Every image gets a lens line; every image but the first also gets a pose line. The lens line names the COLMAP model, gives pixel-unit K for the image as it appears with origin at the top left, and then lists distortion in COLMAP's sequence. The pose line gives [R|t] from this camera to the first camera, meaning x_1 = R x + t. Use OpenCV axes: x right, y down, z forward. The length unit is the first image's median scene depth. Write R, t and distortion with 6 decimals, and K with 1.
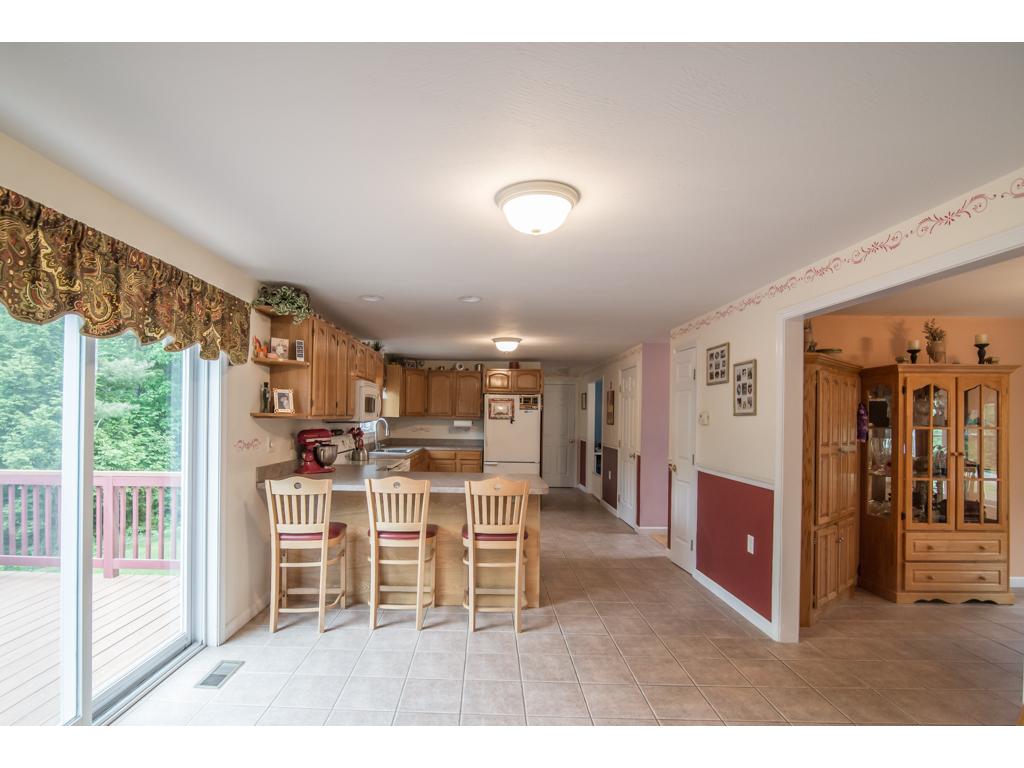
lens RADIAL K [[514.1, 0, 473.6], [0, 514.1, 414.8], [0, 0, 1]] dist [-0.016971, 0.000155]
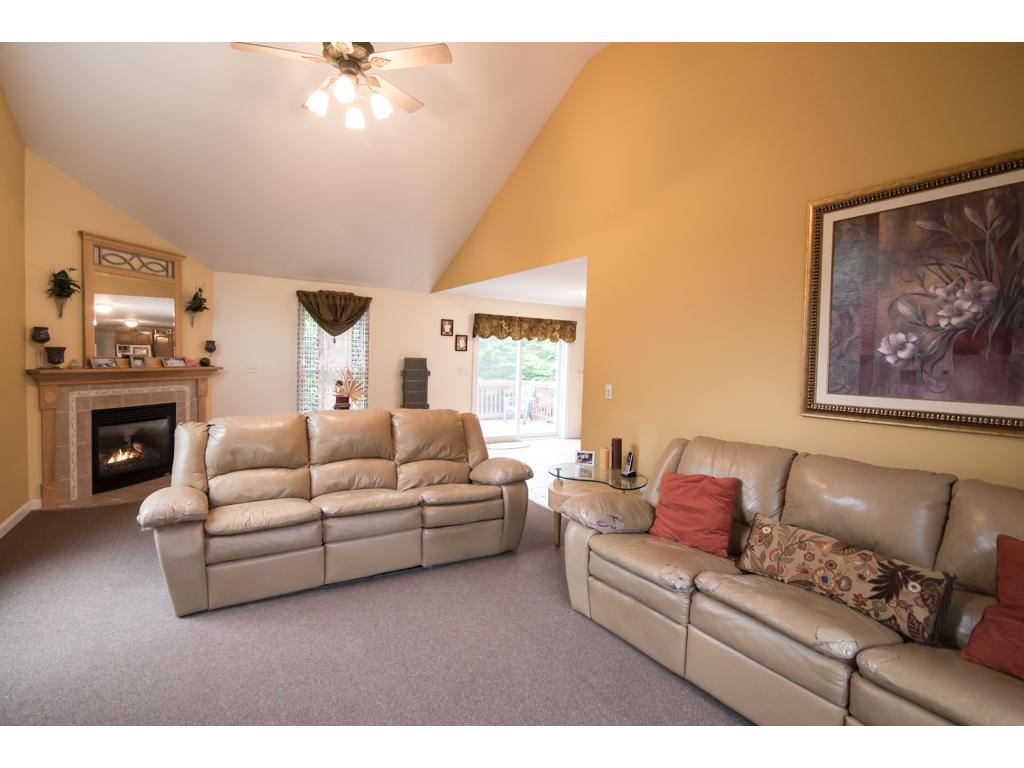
lens RADIAL K [[500.5, 0, 512.0], [0, 500.5, 384.0], [0, 0, 1]] dist [0.000398, 0.000378]
pose [[0.553929, 0.044248, -0.831388, 1.324670], [-0.020421, 0.999008, 0.039563, 0.023245], [0.832314, -0.004938, 0.554283, -0.658208]]
